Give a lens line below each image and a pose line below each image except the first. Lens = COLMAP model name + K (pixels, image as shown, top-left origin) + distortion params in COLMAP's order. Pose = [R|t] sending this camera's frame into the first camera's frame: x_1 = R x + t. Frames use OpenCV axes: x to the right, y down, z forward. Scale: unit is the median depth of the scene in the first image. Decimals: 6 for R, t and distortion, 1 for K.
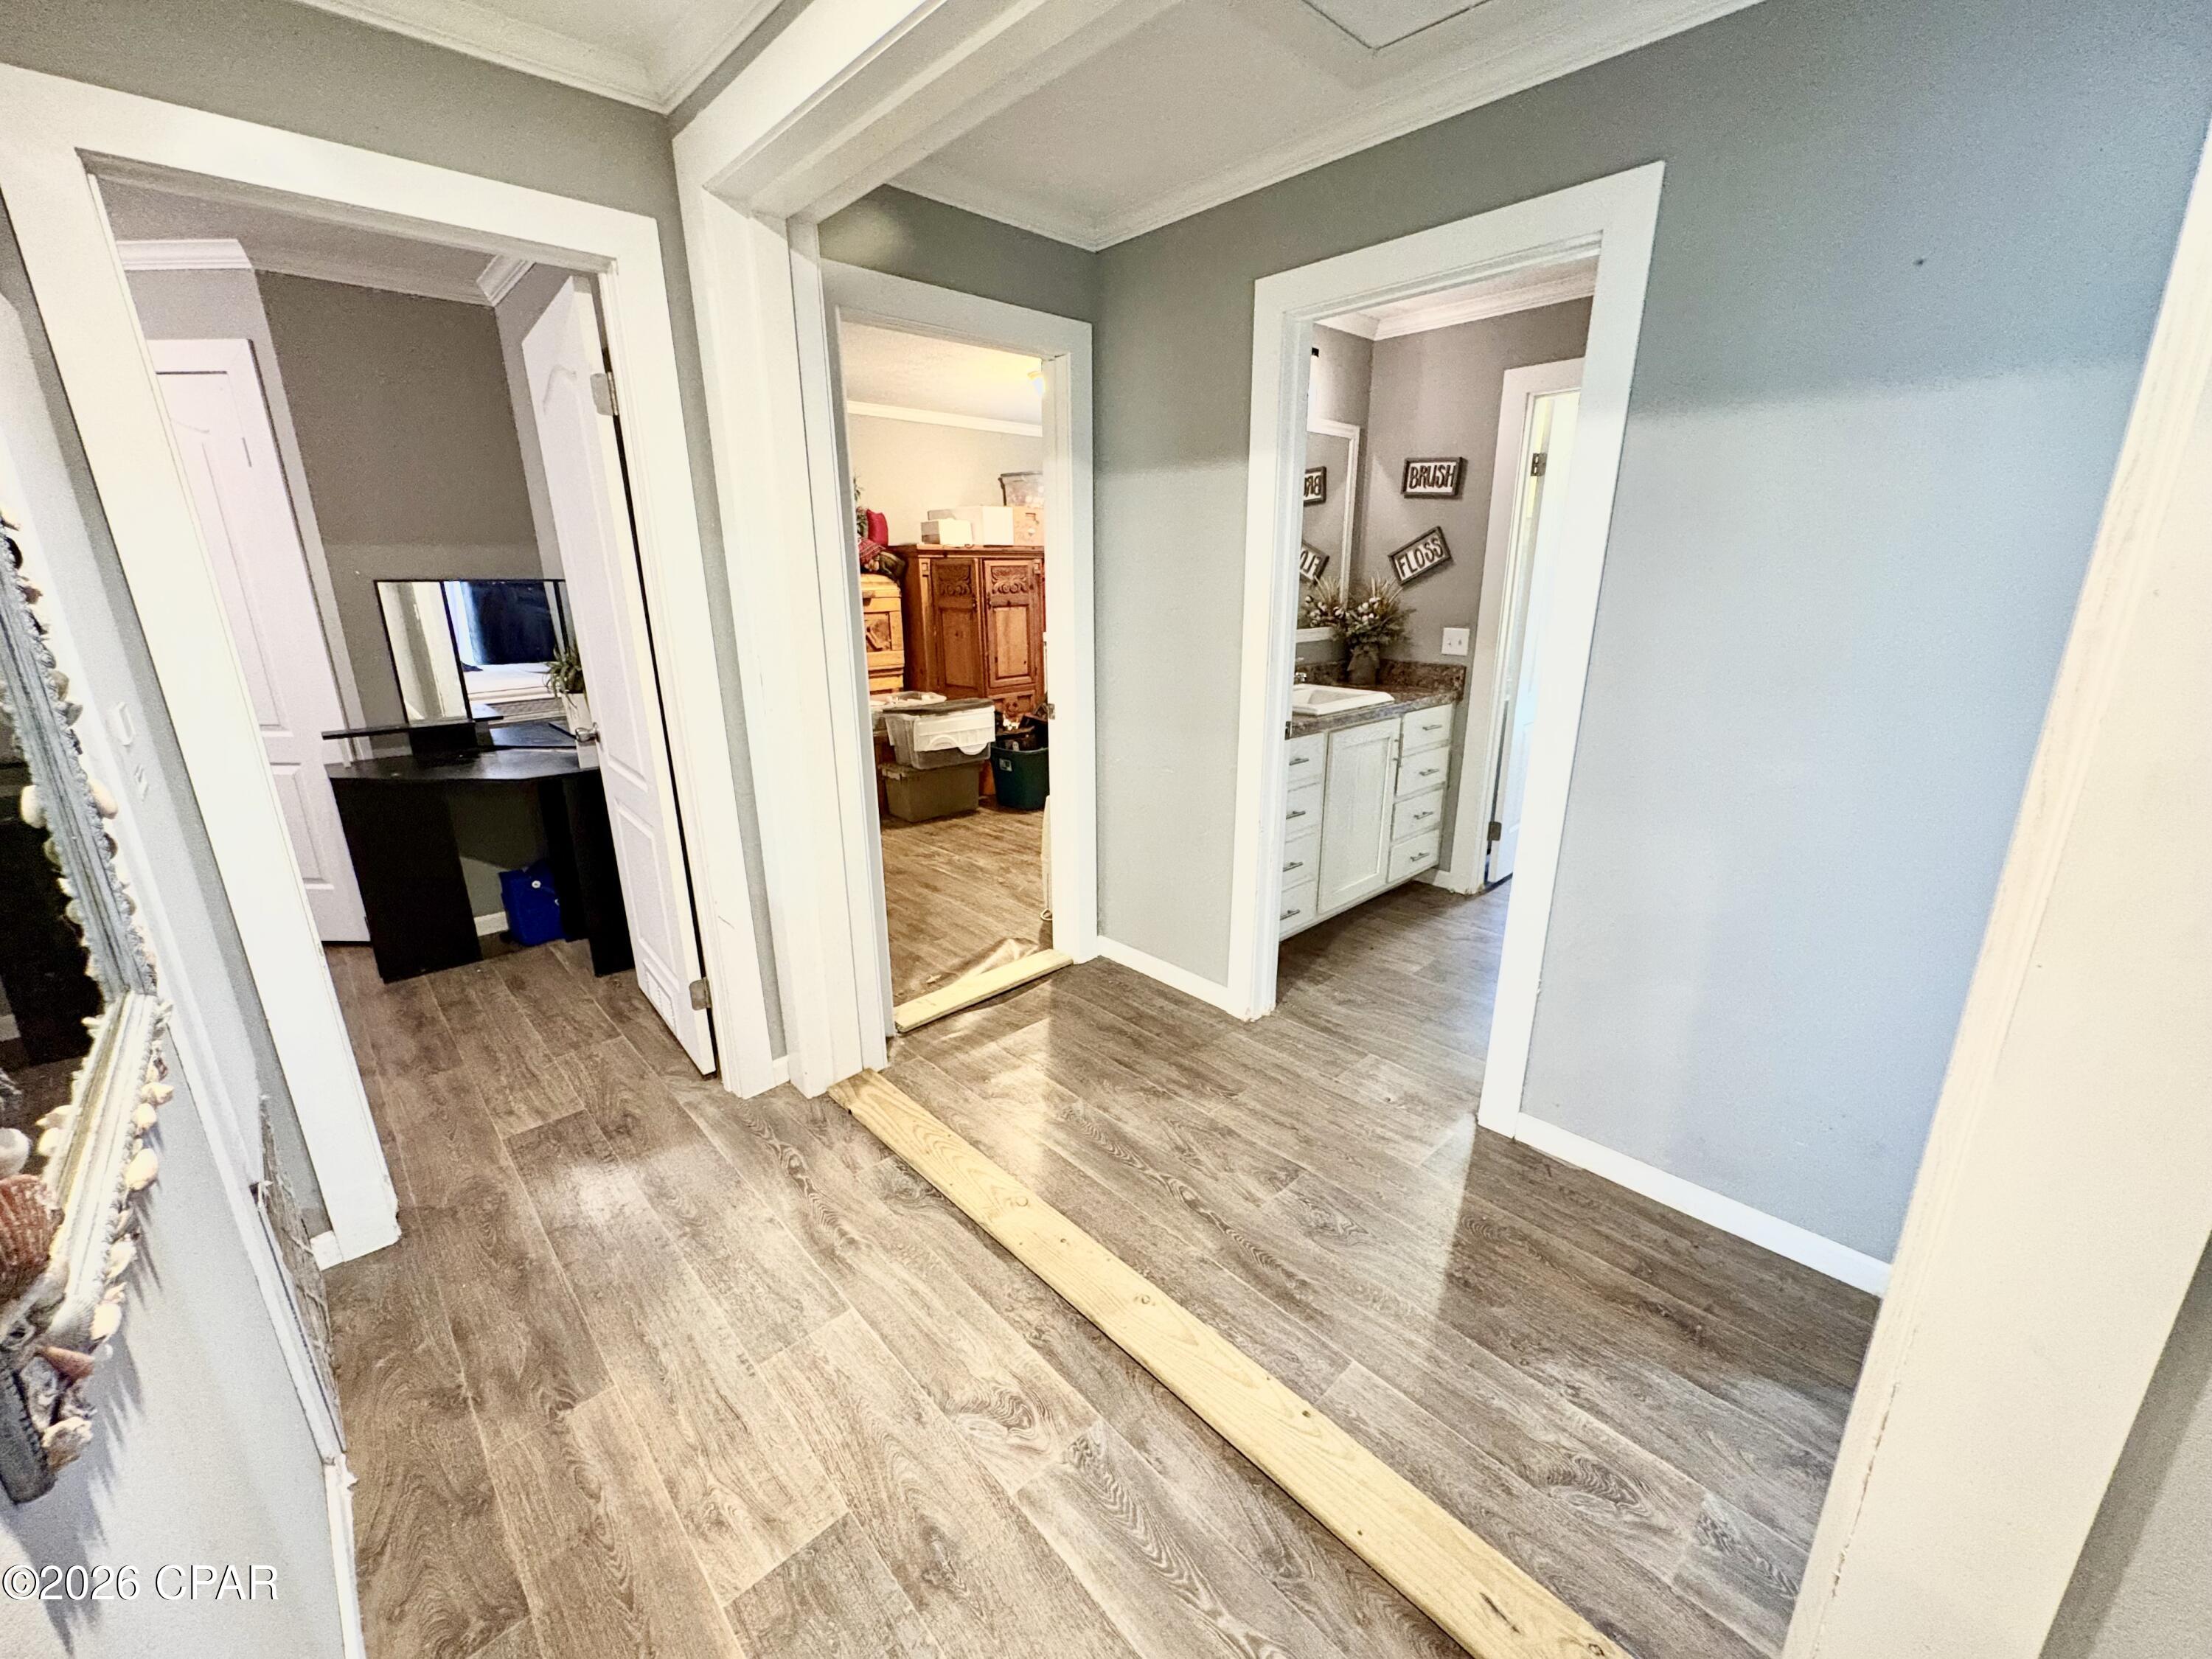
lens RADIAL K [[879.0, 0, 1106.0], [0, 879.0, 829.5], [0, 0, 1]] dist [-0.001098, 0.001032]
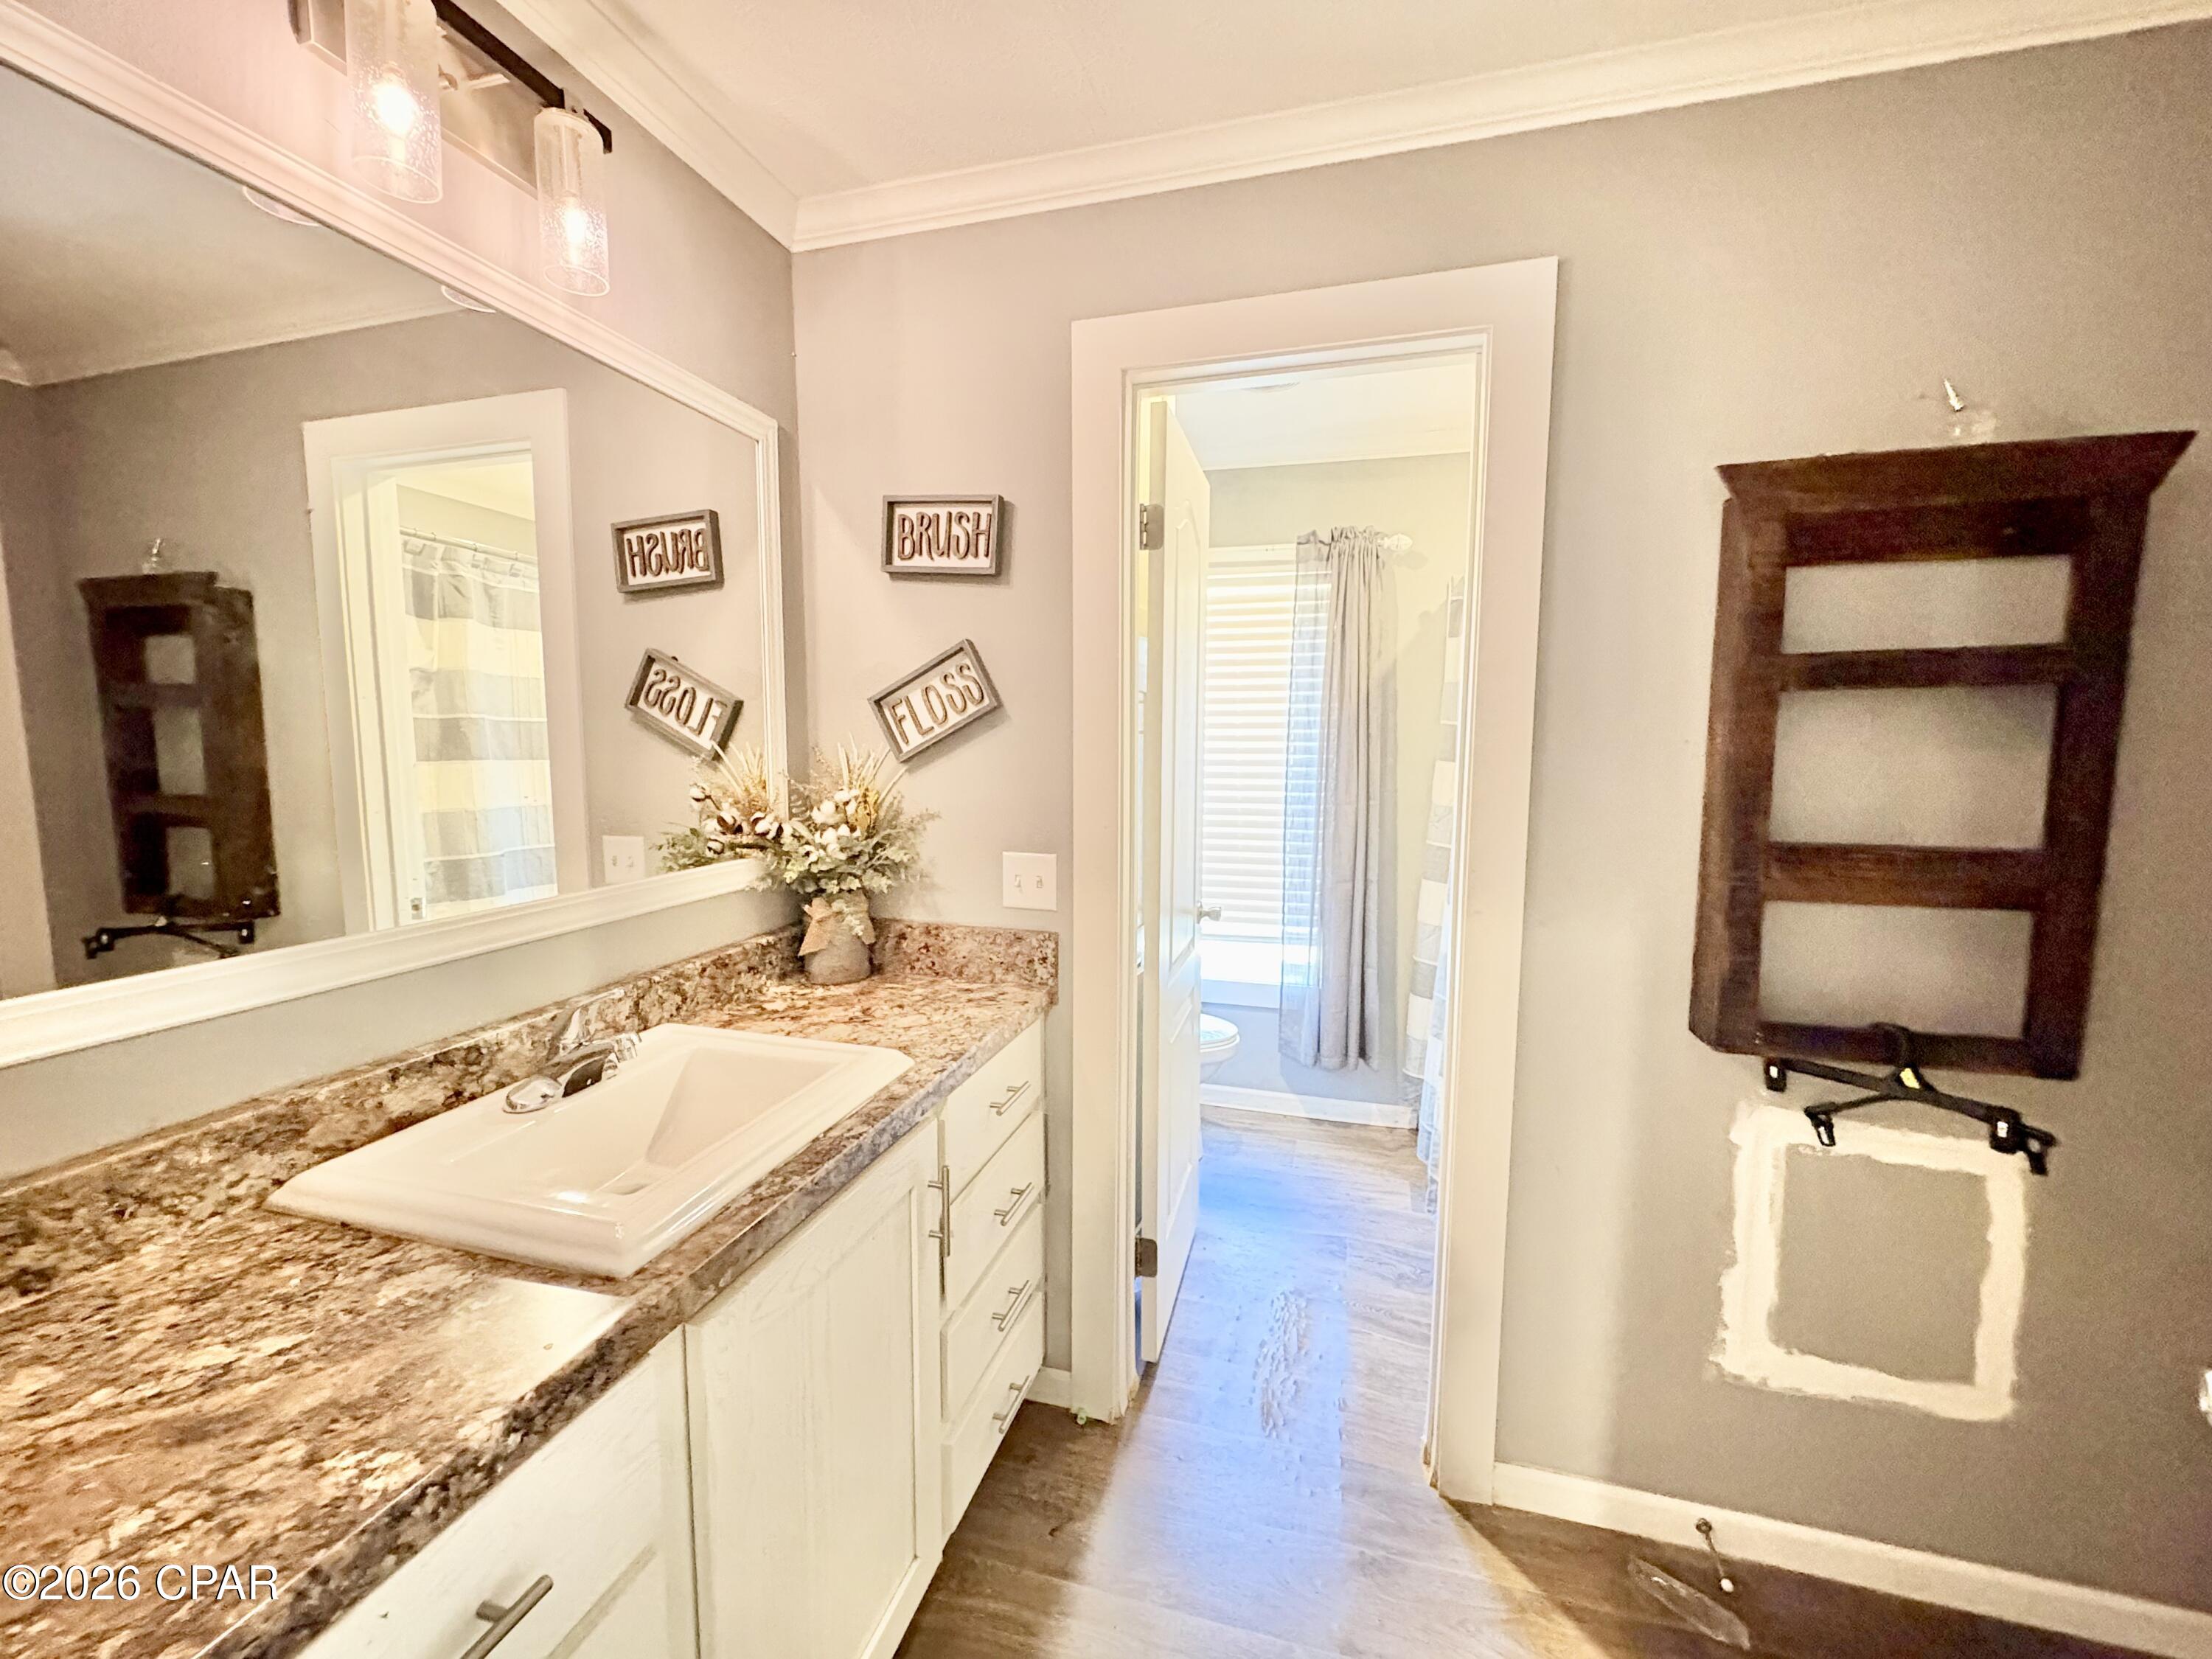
lens RADIAL K [[879.0, 0, 1106.0], [0, 879.0, 829.5], [0, 0, 1]] dist [-0.001098, 0.001032]
pose [[0.860900, -0.040467, 0.507163, 0.194253], [0.135552, 0.979044, -0.151979, -0.160707], [-0.490385, 0.199585, 0.848344, 0.569881]]
